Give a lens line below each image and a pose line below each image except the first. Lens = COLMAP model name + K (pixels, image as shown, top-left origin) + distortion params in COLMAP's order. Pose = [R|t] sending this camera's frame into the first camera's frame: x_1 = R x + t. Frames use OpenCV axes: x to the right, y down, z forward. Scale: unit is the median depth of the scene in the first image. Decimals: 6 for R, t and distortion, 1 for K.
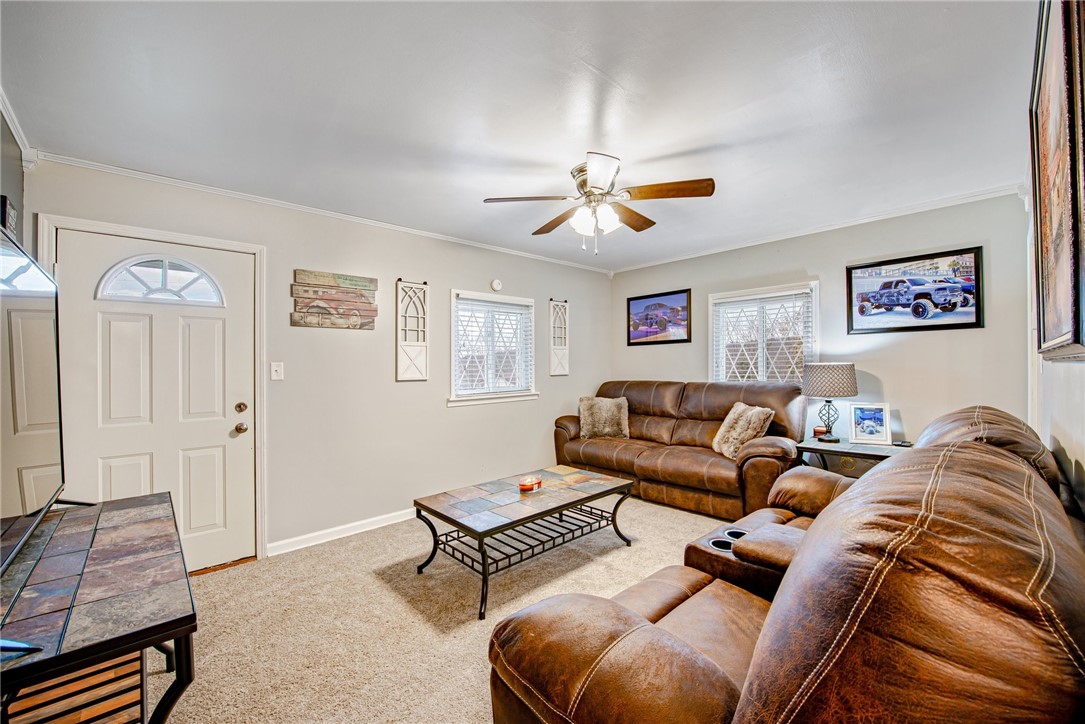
lens RADIAL K [[437.6, 0, 546.0], [0, 437.6, 360.3], [0, 0, 1]] dist [-0.018097, -0.000365]
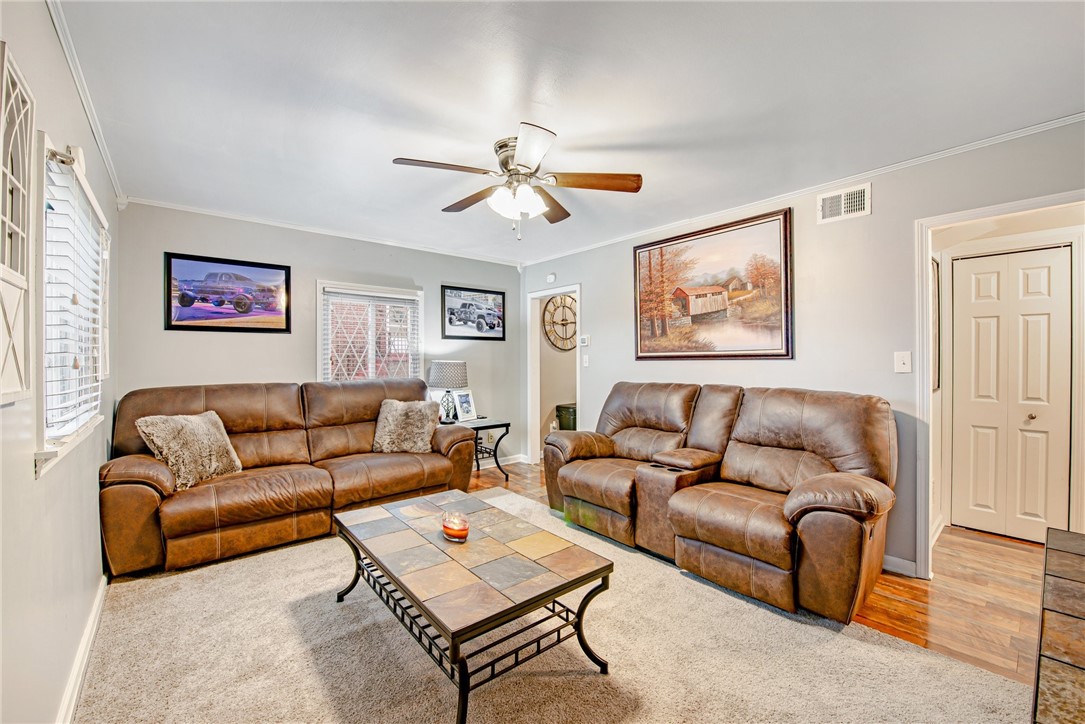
lens RADIAL K [[437.6, 0, 546.0], [0, 437.6, 360.3], [0, 0, 1]] dist [-0.018097, -0.000365]
pose [[0.047255, 0.008412, 0.998847, -0.607597], [-0.015855, 0.999845, -0.007670, 0.009724], [-0.998757, -0.015475, 0.047381, 0.668163]]
